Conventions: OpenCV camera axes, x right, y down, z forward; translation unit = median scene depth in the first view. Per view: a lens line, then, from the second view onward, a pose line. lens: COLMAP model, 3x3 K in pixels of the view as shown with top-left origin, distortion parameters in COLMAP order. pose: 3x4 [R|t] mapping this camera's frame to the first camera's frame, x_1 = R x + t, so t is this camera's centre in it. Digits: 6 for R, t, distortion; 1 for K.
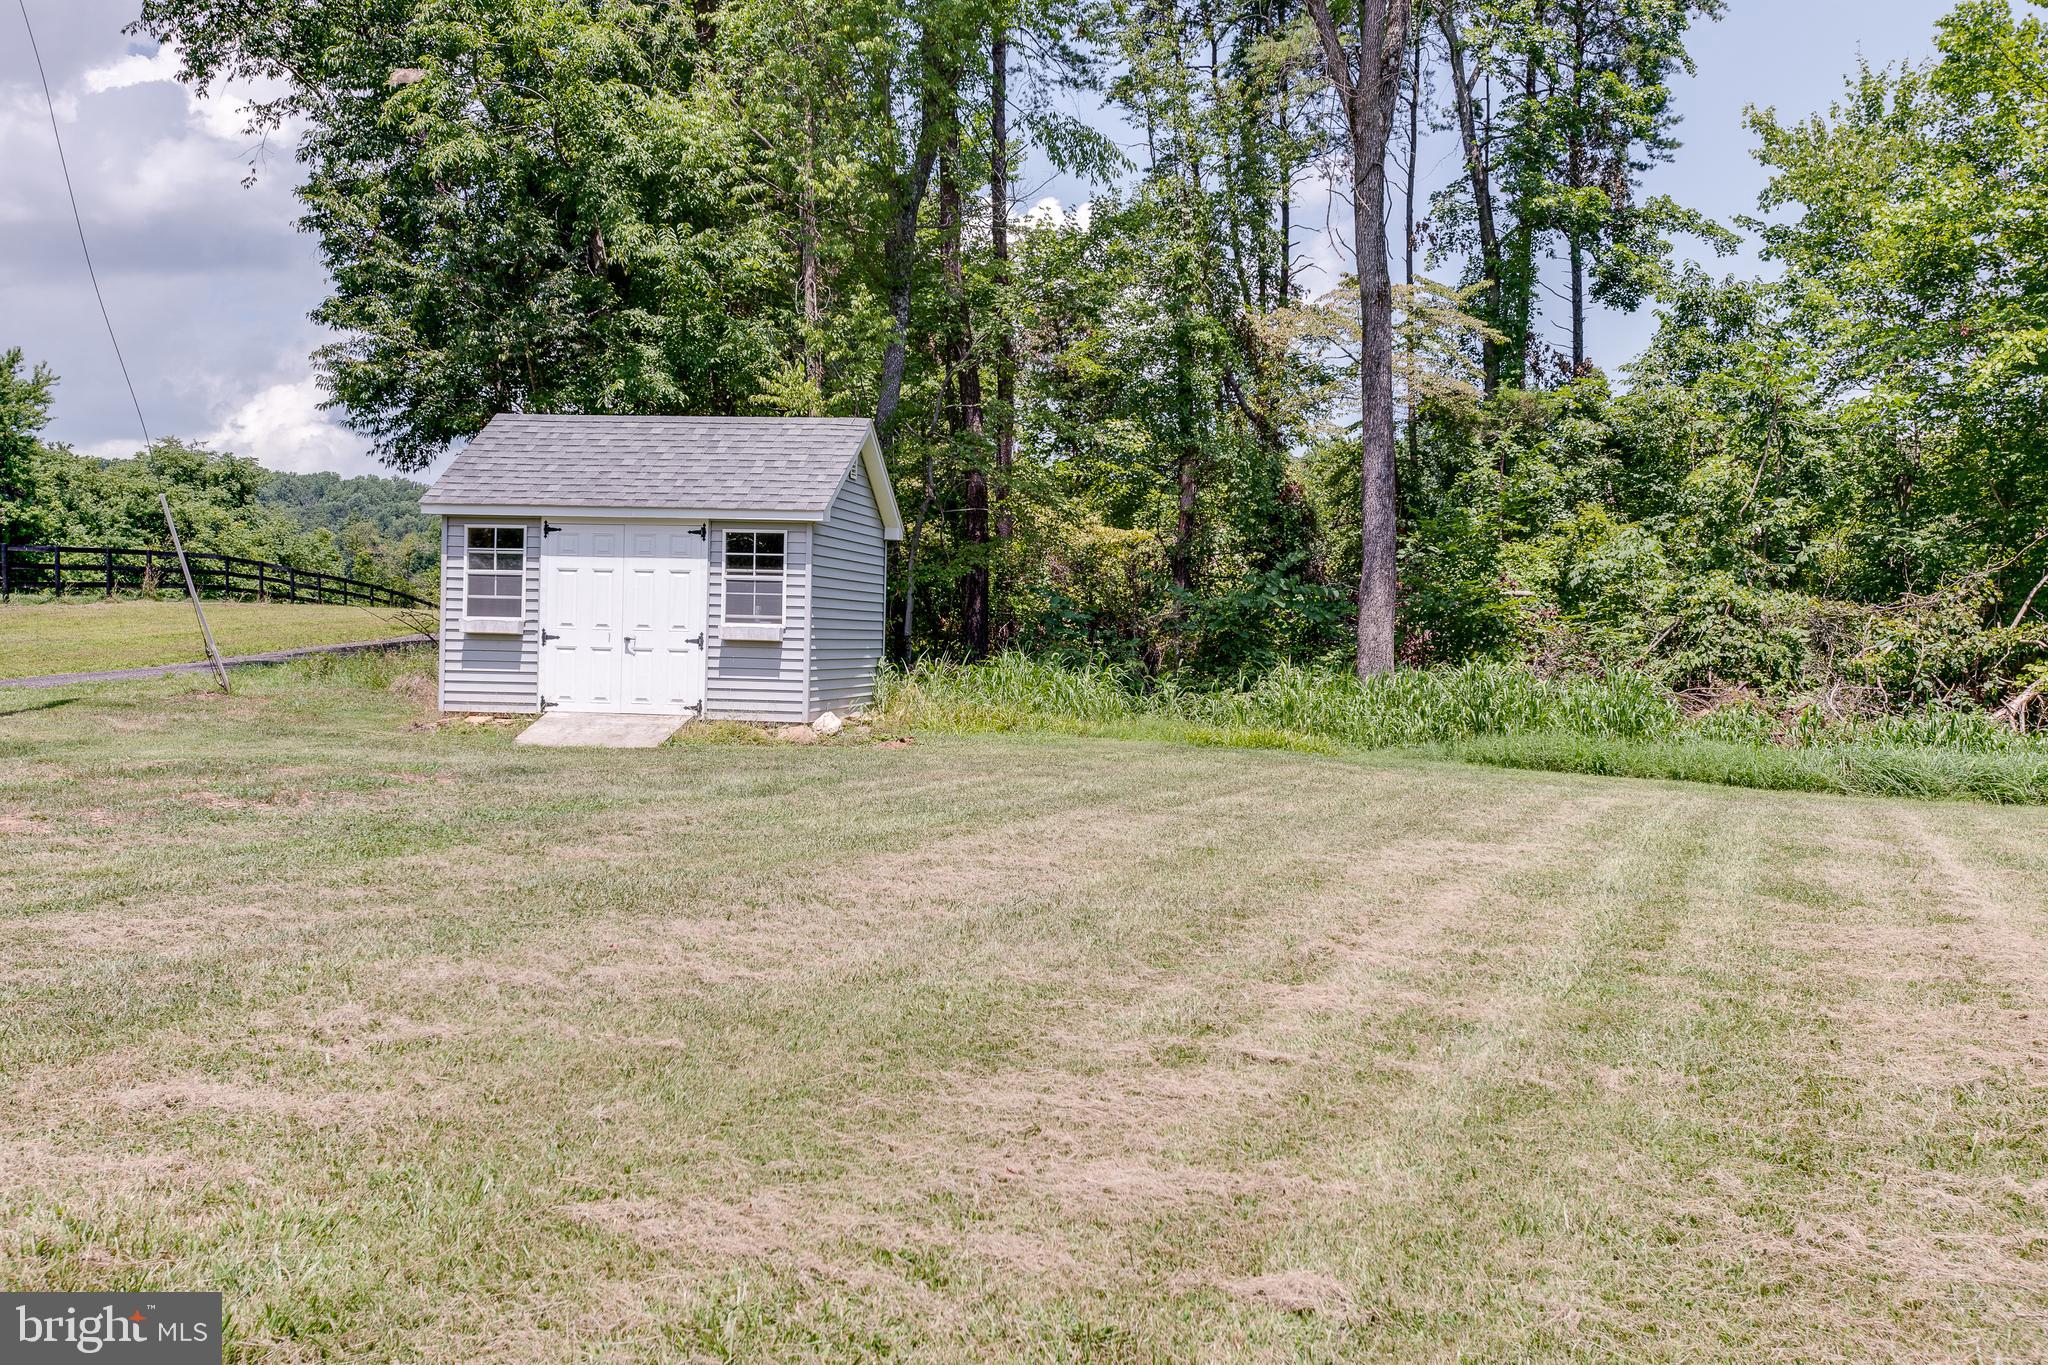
lens RADIAL K [[1801.5, 0, 1025.7], [0, 1801.5, 691.6], [0, 0, 1]] dist [0.007711, 0.008895]
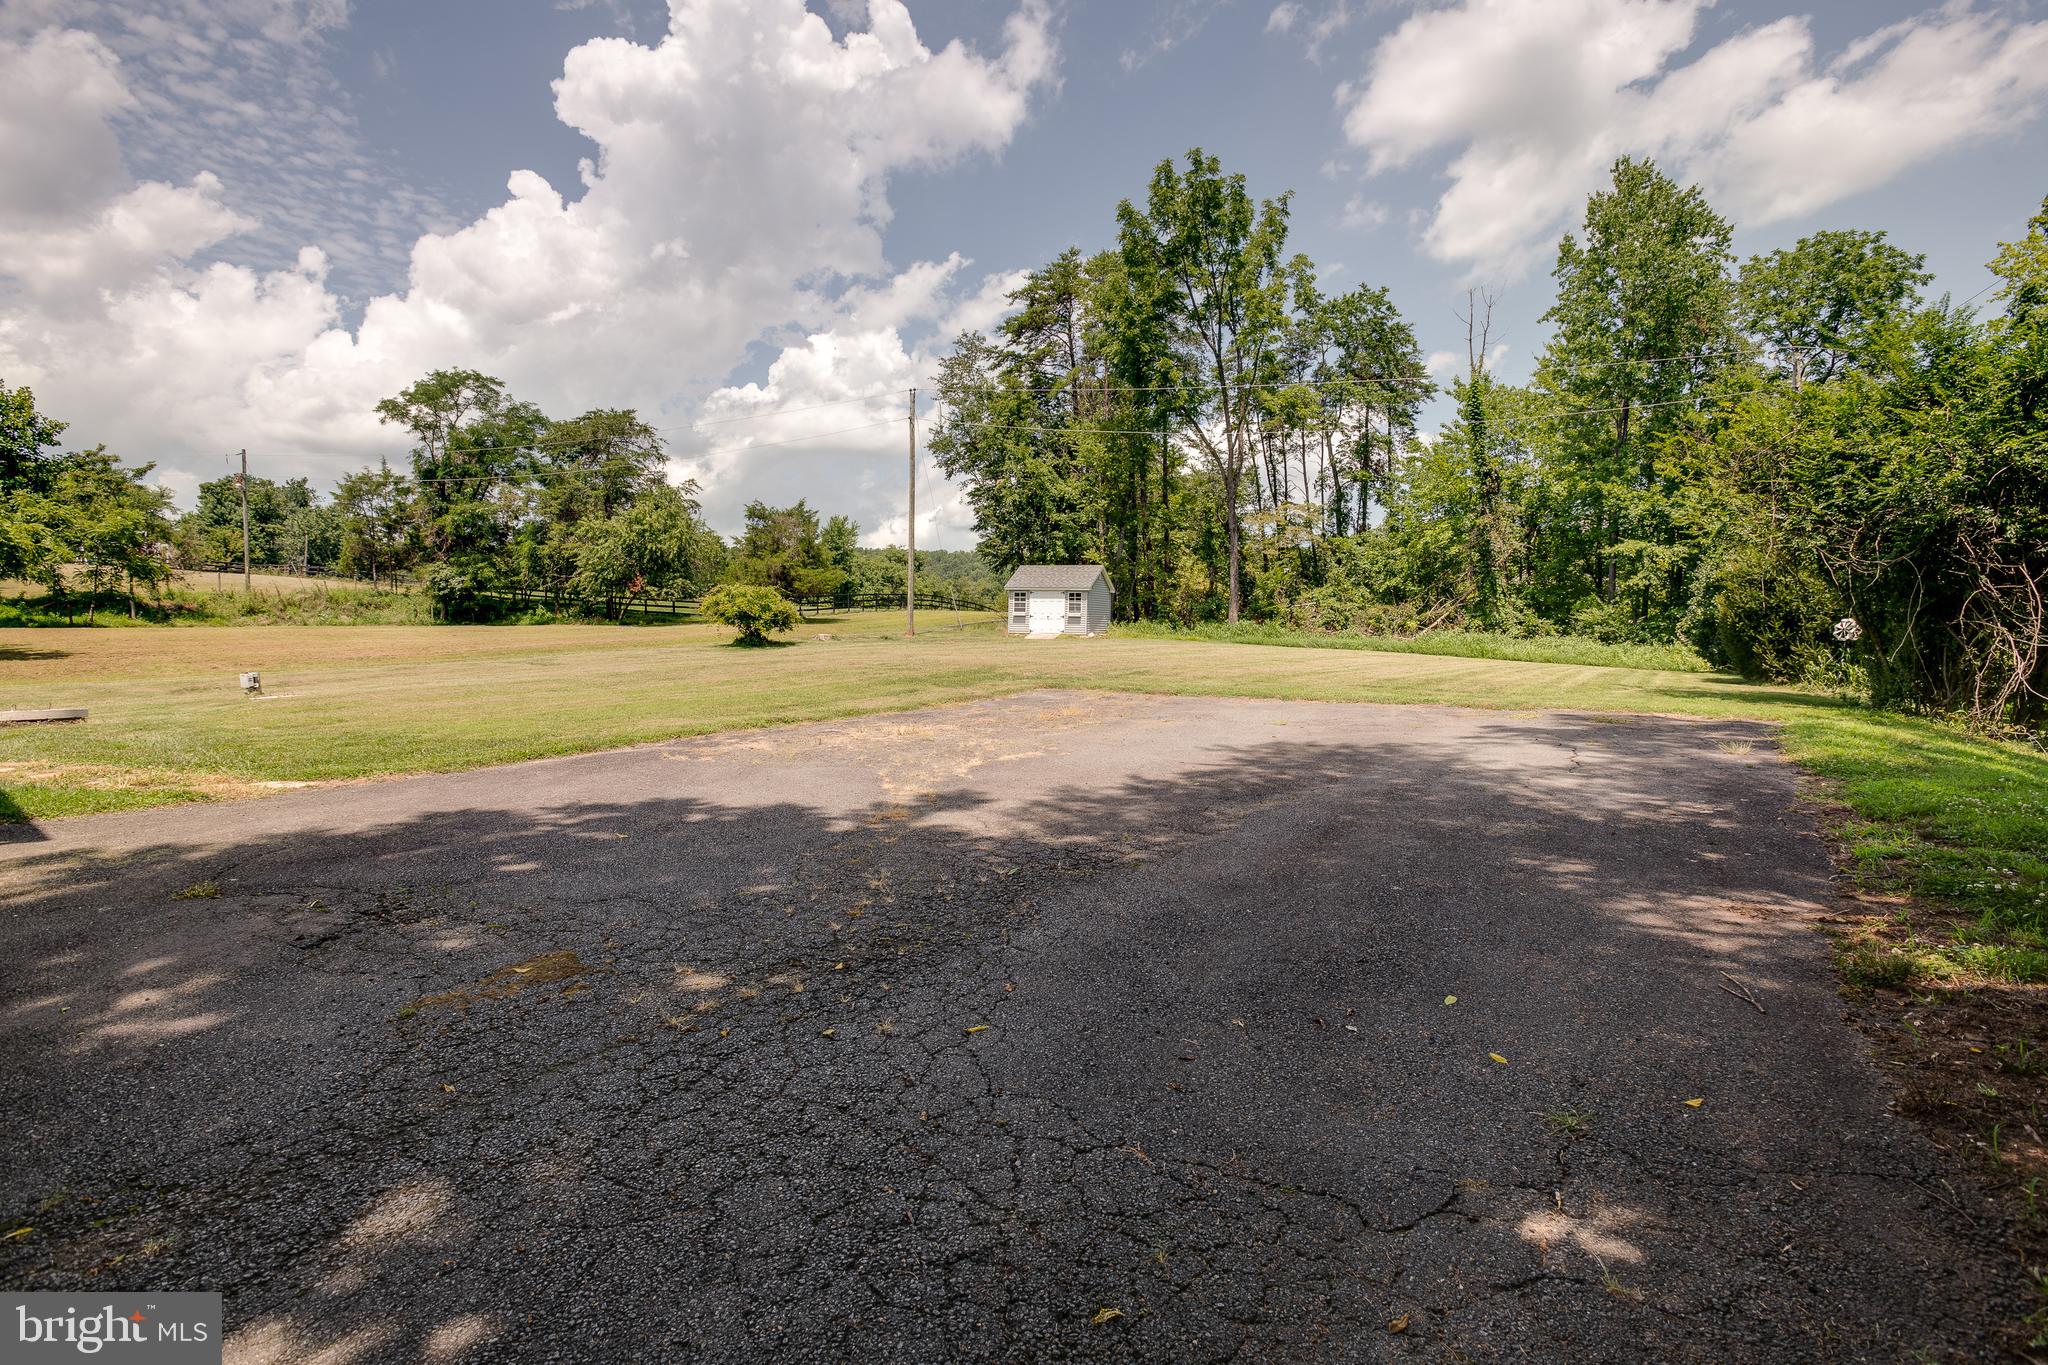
lens RADIAL K [[1114.3, 0, 1027.7], [0, 1114.3, 700.2], [0, 0, 1]] dist [-0.028748, 0.004486]
pose [[0.961969, 0.012256, -0.272883, 0.382592], [-0.003623, 0.999477, 0.032120, 0.069601], [0.273134, -0.029910, 0.961511, -1.321750]]
